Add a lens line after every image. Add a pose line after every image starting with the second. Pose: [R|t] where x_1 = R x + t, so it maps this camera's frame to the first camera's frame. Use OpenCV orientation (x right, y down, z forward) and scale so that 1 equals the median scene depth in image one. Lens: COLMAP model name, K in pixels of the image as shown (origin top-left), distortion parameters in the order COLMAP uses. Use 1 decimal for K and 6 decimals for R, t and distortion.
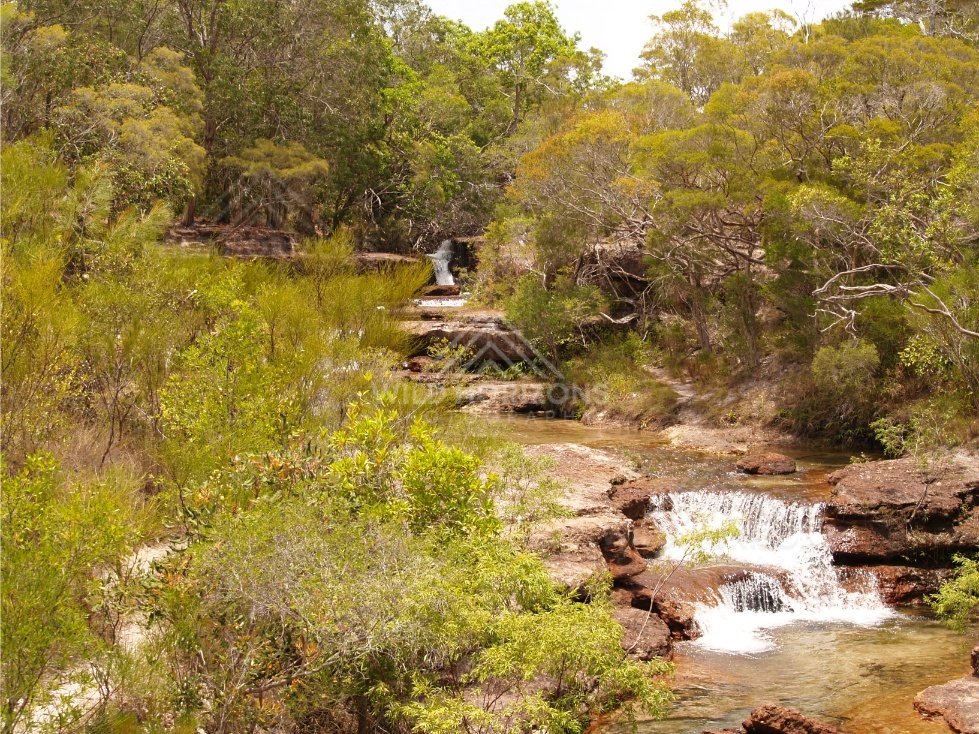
lens RADIAL K [[2316.0, 0, 489.5], [0, 2316.0, 367.0], [0, 0, 1]] dist [-0.249623, -0.248966]
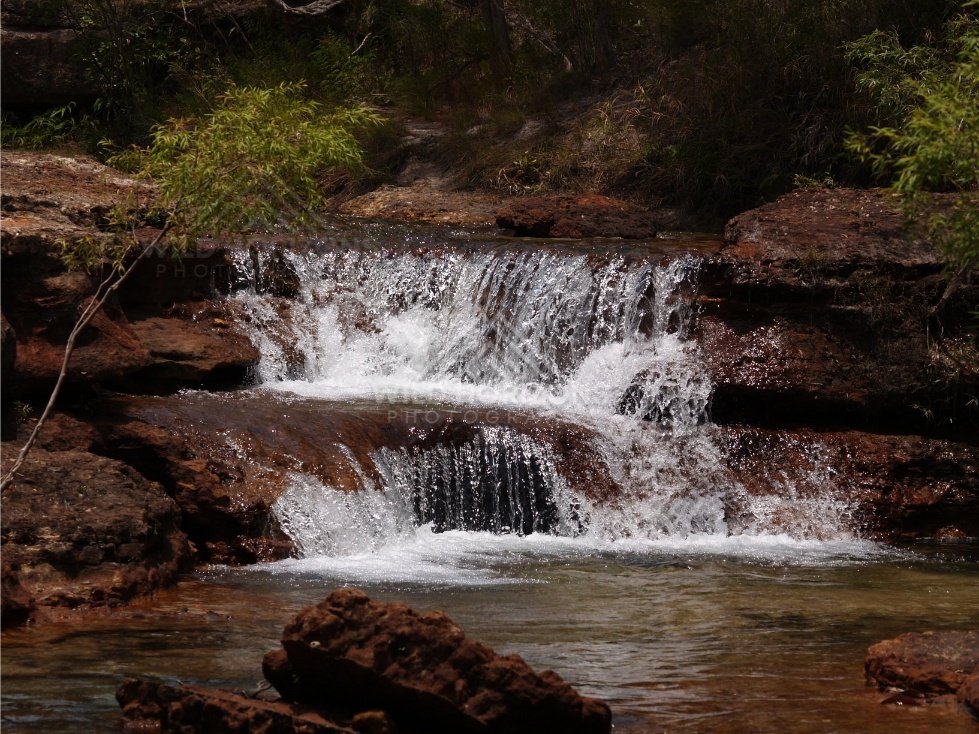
lens RADIAL K [[4664.9, 0, 489.5], [0, 4664.9, 367.0], [0, 0, 1]] dist [0.712762, -0.602069]
pose [[0.998065, 0.031443, 0.053652, 0.075572], [-0.030654, 0.999410, -0.015482, 0.089612], [-0.054107, 0.013808, 0.998440, 0.279420]]
